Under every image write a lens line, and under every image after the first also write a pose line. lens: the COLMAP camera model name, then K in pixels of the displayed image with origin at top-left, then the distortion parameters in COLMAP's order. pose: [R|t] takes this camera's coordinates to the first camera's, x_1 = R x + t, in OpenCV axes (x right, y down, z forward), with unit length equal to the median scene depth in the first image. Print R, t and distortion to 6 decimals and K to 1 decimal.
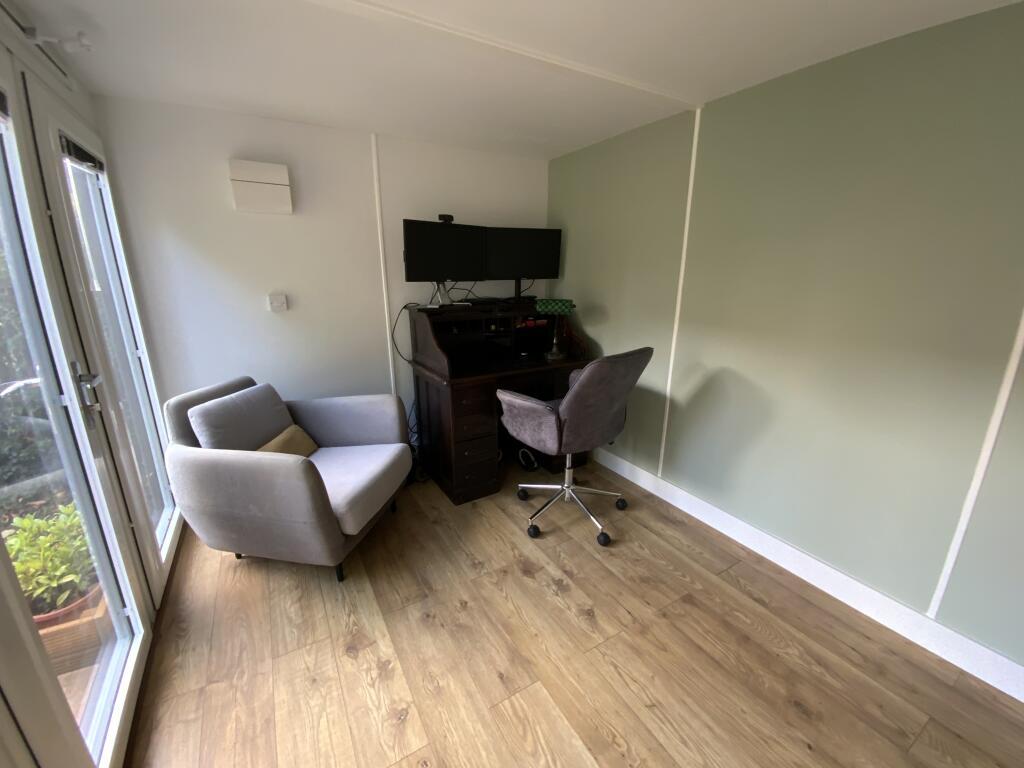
lens RADIAL K [[415.6, 0, 514.7], [0, 415.6, 382.0], [0, 0, 1]] dist [0.010101, -0.000542]
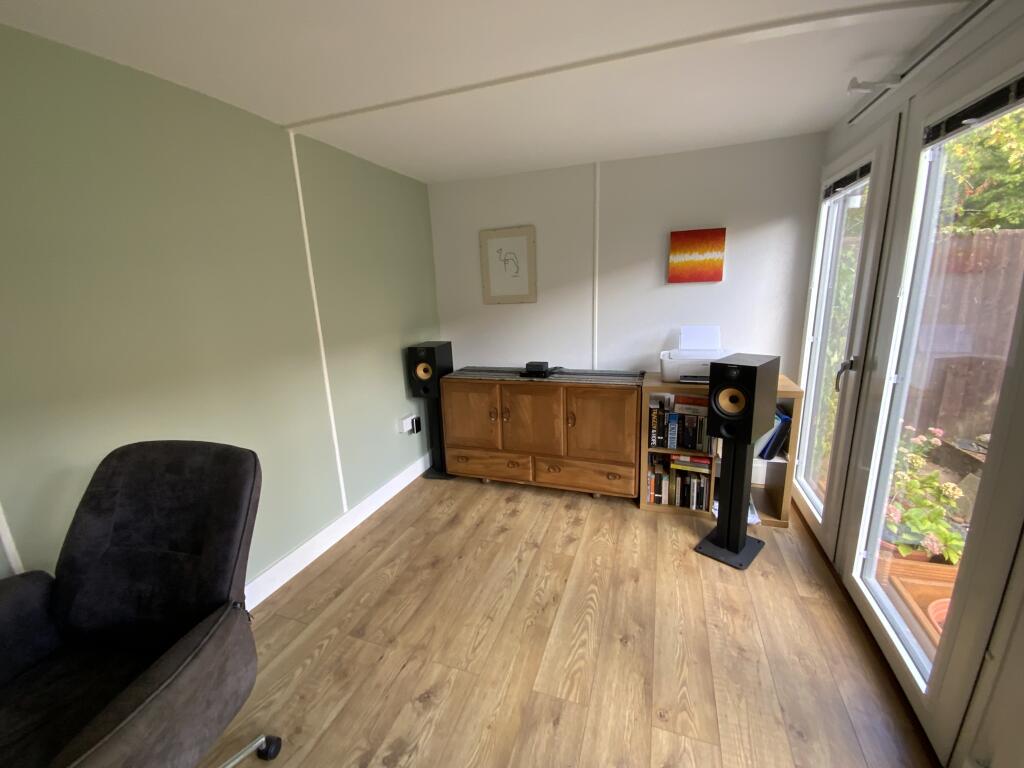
lens RADIAL K [[415.6, 0, 514.7], [0, 415.6, 382.0], [0, 0, 1]] dist [0.010101, -0.000542]
pose [[-0.630828, -0.153675, 0.760552, -0.529017], [0.243247, 0.891612, 0.381914, -0.319311], [-0.736808, 0.425924, -0.525074, 1.161983]]
